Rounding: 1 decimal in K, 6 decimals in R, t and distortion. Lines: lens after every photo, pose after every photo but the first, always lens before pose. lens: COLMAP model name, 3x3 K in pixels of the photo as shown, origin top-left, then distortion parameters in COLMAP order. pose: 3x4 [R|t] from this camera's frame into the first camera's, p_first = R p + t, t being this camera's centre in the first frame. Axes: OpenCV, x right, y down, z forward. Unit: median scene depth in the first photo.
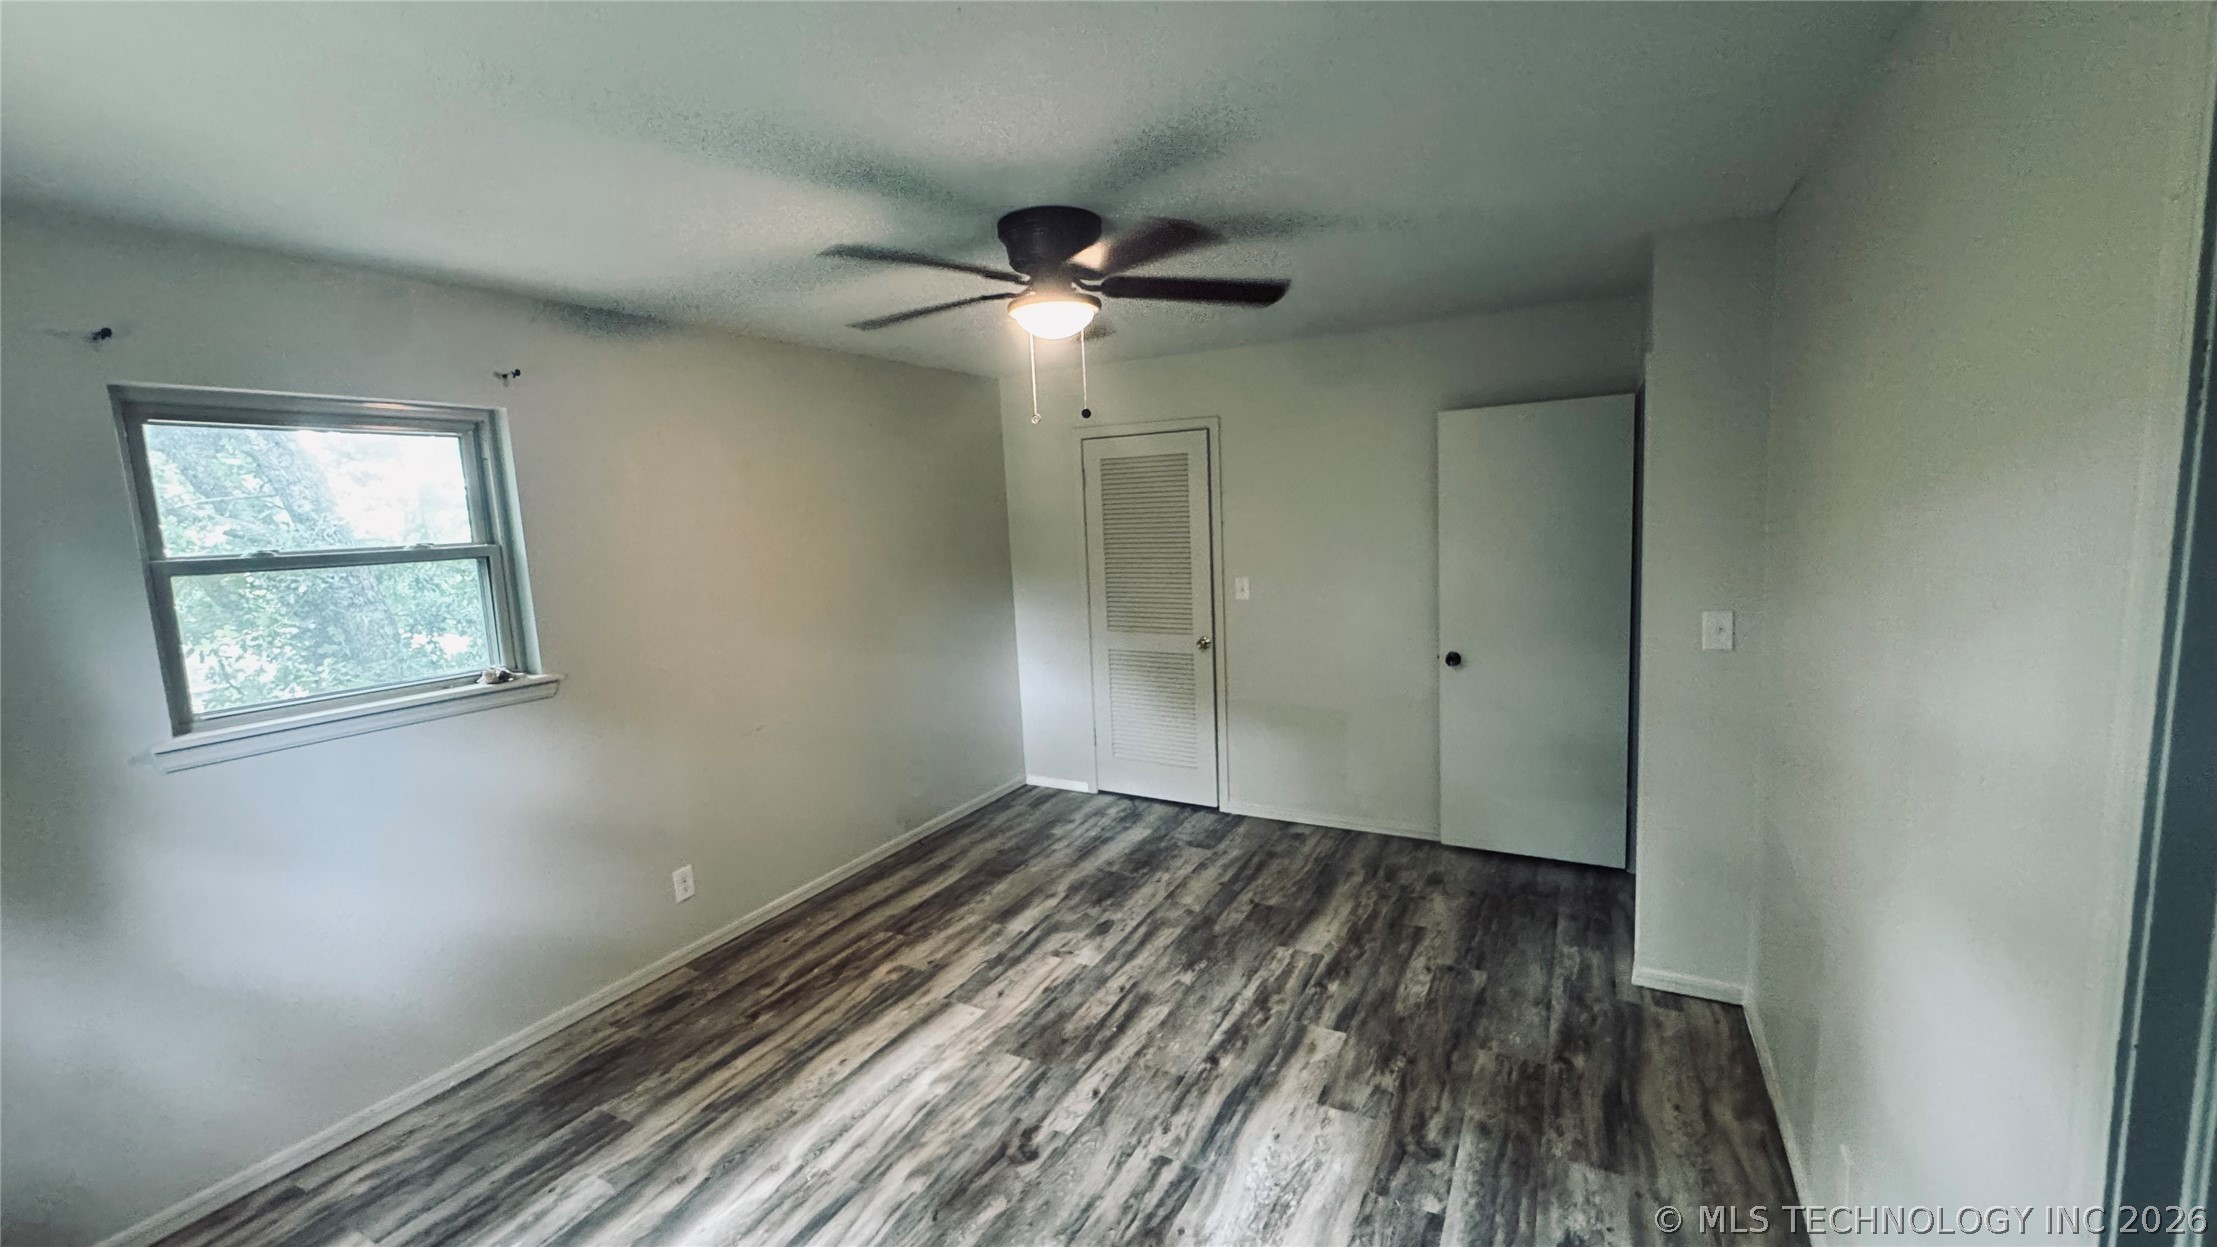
lens RADIAL K [[893.2, 0, 1105.7], [0, 893.2, 618.6], [0, 0, 1]] dist [-0.000219, 0.000033]
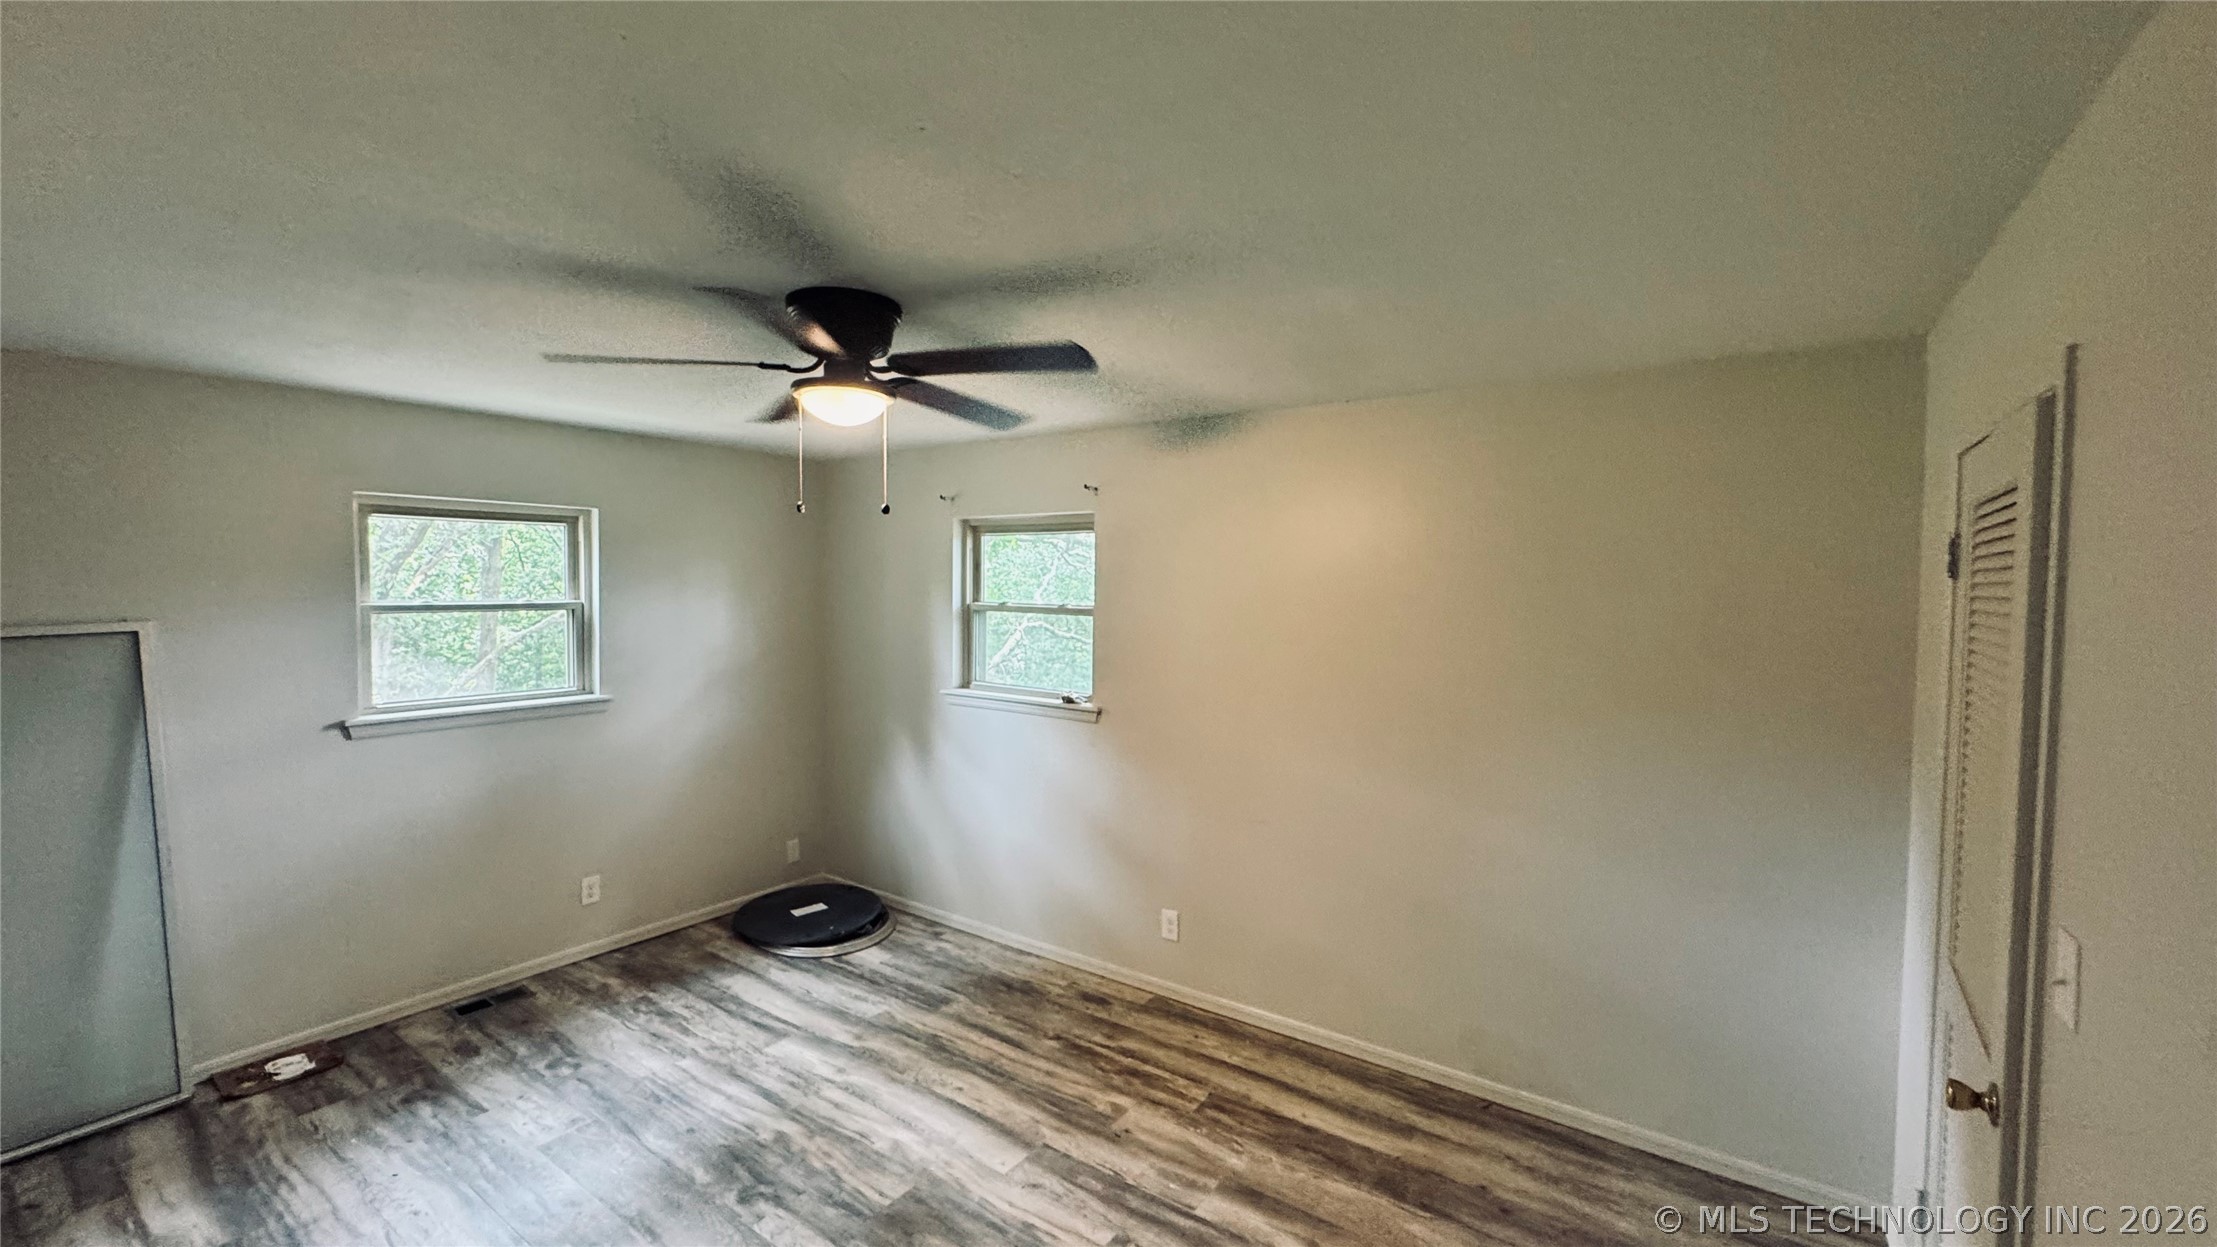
lens RADIAL K [[893.2, 0, 1105.7], [0, 893.2, 618.6], [0, 0, 1]] dist [-0.000219, 0.000033]
pose [[-0.122605, 0.076829, -0.989477, 0.699465], [-0.132205, 0.986849, 0.093006, -0.195970], [0.983611, 0.142217, -0.110835, 1.162008]]
